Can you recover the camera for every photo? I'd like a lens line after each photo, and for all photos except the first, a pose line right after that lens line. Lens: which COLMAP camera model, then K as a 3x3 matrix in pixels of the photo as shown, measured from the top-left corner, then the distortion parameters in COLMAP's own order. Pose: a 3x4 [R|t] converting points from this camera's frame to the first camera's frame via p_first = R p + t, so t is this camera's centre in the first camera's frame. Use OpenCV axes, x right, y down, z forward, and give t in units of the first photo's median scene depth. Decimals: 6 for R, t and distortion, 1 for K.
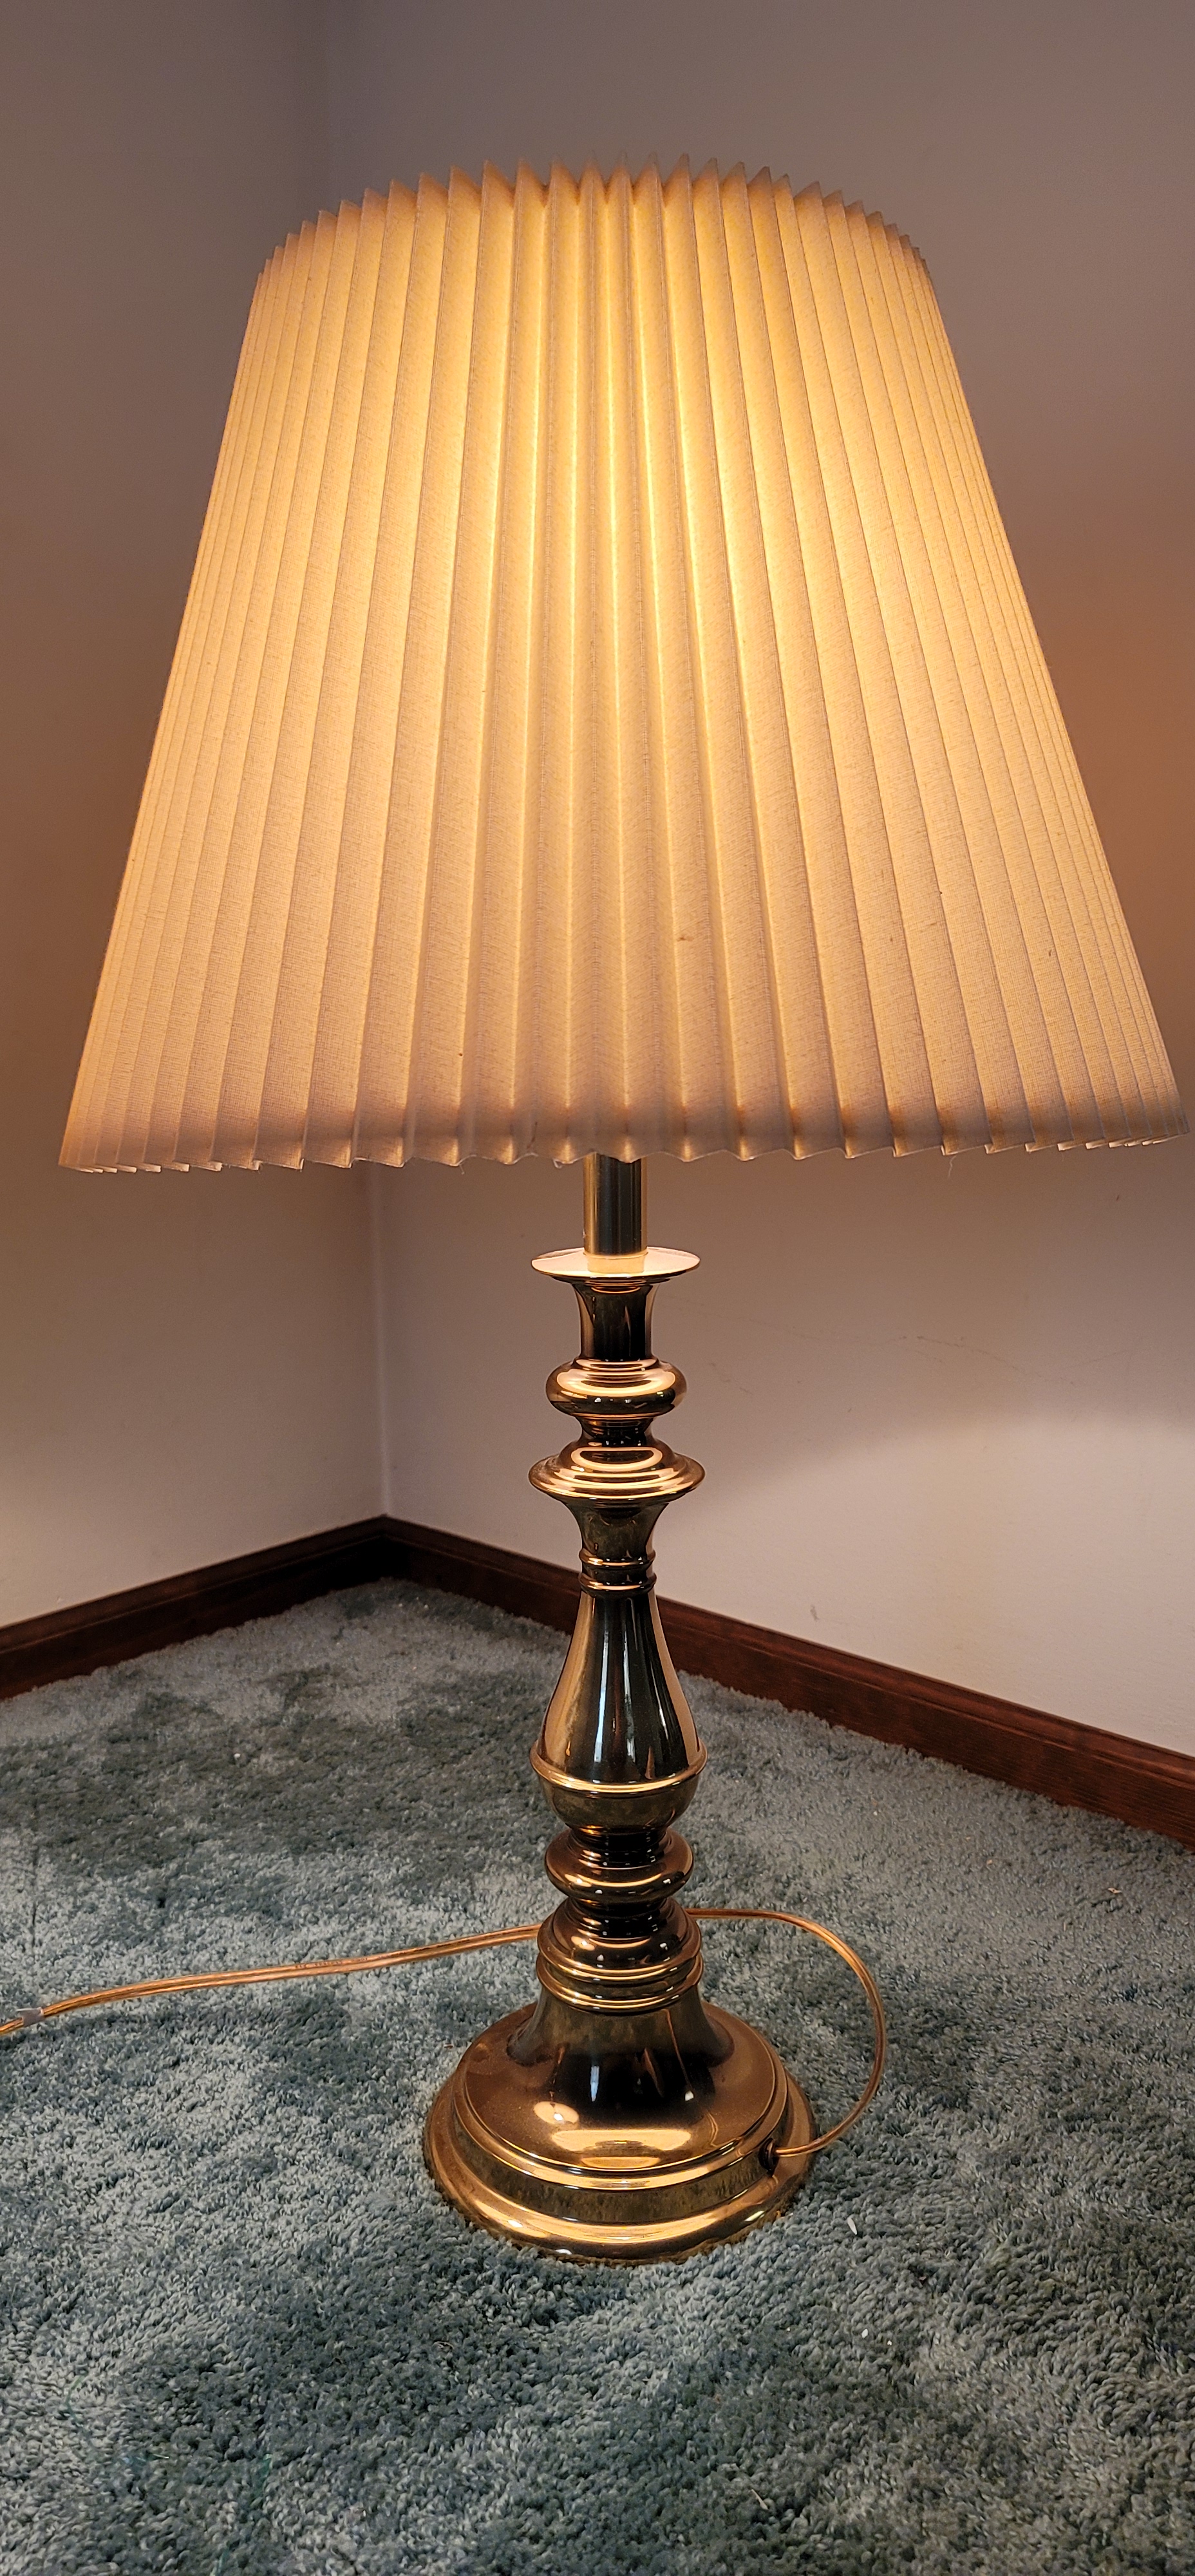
lens RADIAL K [[1772.1, 0, 592.2], [0, 1772.1, 1367.3], [0, 0, 1]] dist [0.043553, 0.000923]
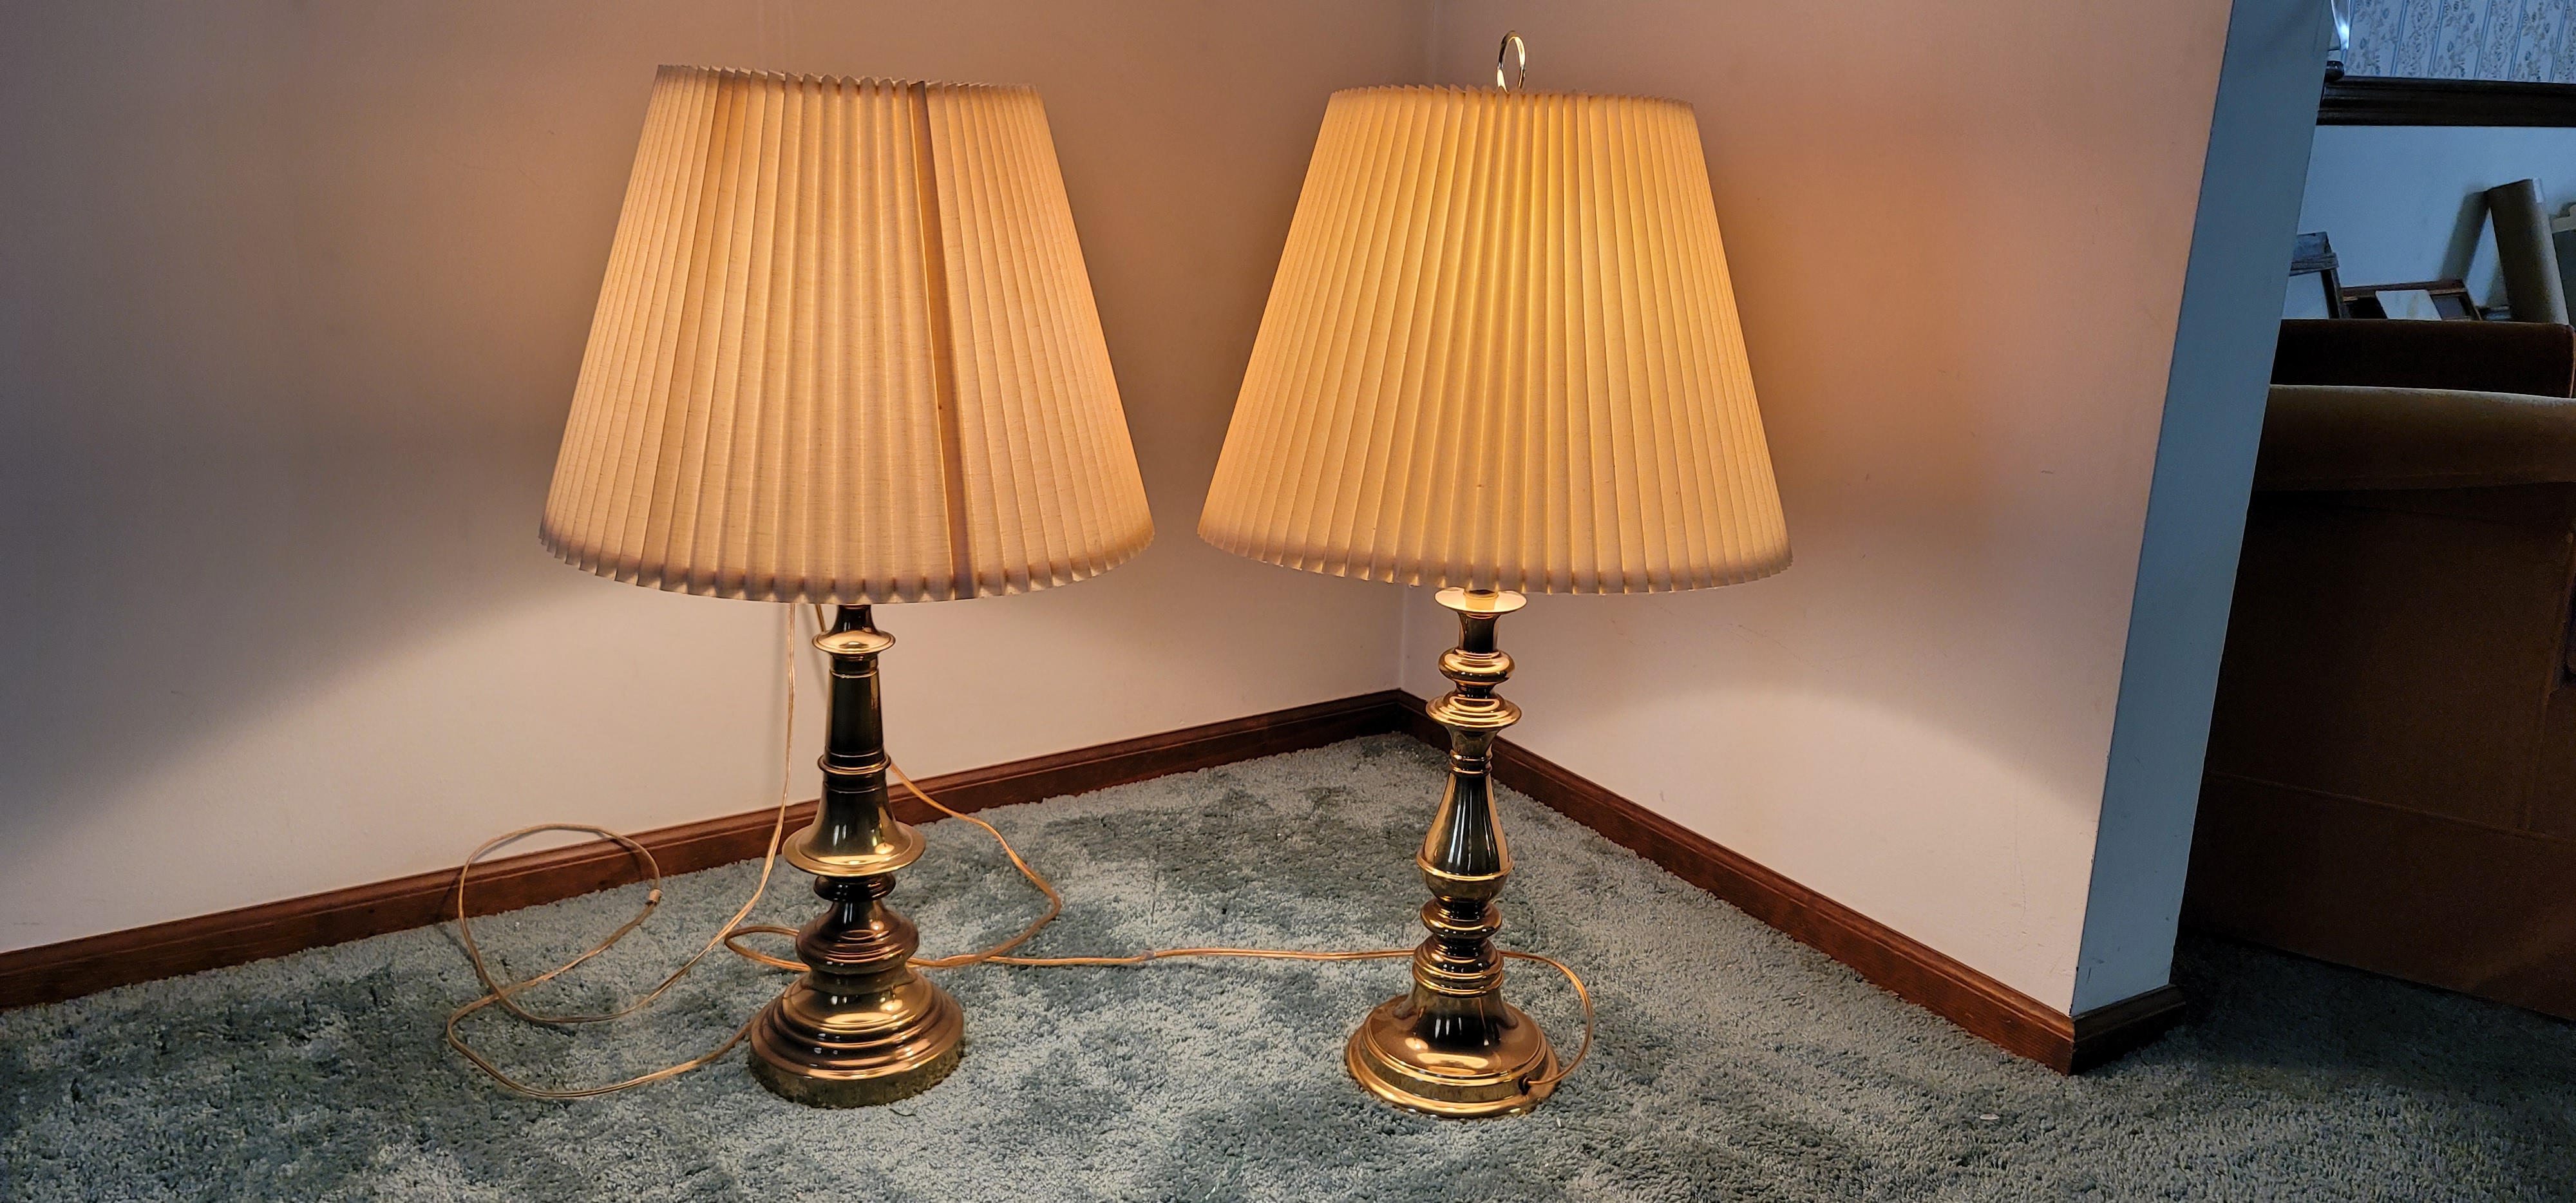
lens RADIAL K [[2110.2, 0, 1355.2], [0, 2110.2, 604.8], [0, 0, 1]] dist [0.116658, -0.153394]
pose [[0.971945, 0.114908, -0.205231, 0.289602], [-0.097408, 0.990847, 0.093460, -0.212855], [0.214092, -0.070847, 0.974241, -1.023365]]
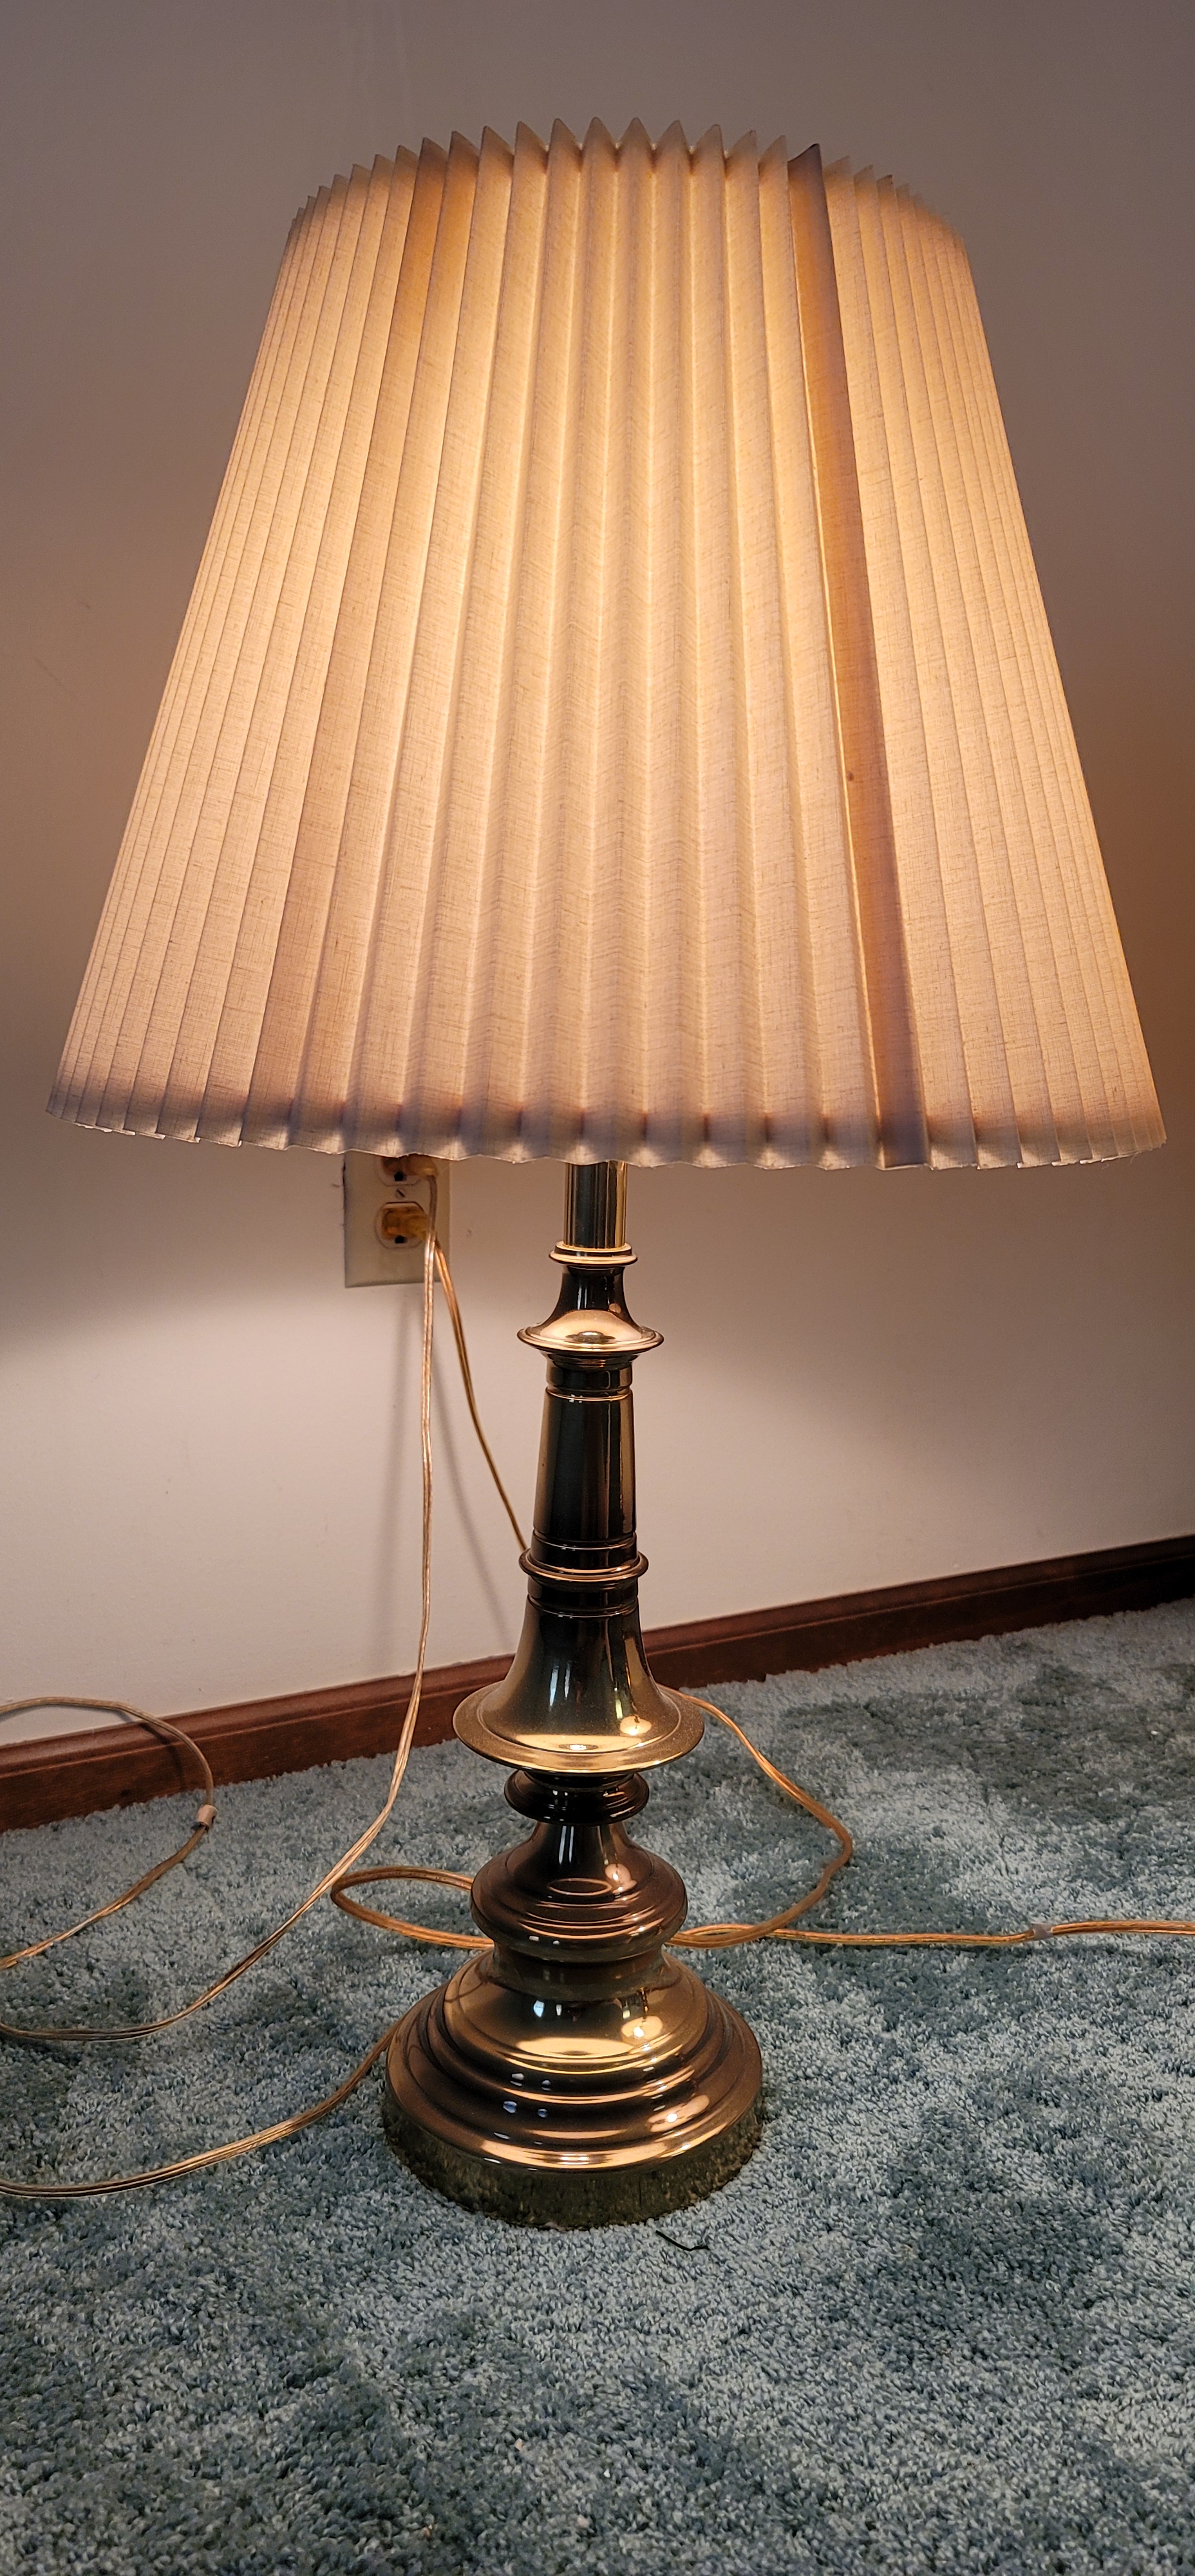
lens RADIAL K [[1772.1, 0, 592.2], [0, 1772.1, 1367.3], [0, 0, 1]] dist [0.043553, 0.000923]
pose [[0.955598, 0.079121, -0.283853, -0.287090], [-0.090162, 0.995587, -0.026022, 0.079818], [0.280541, 0.050459, 0.958515, -0.101503]]
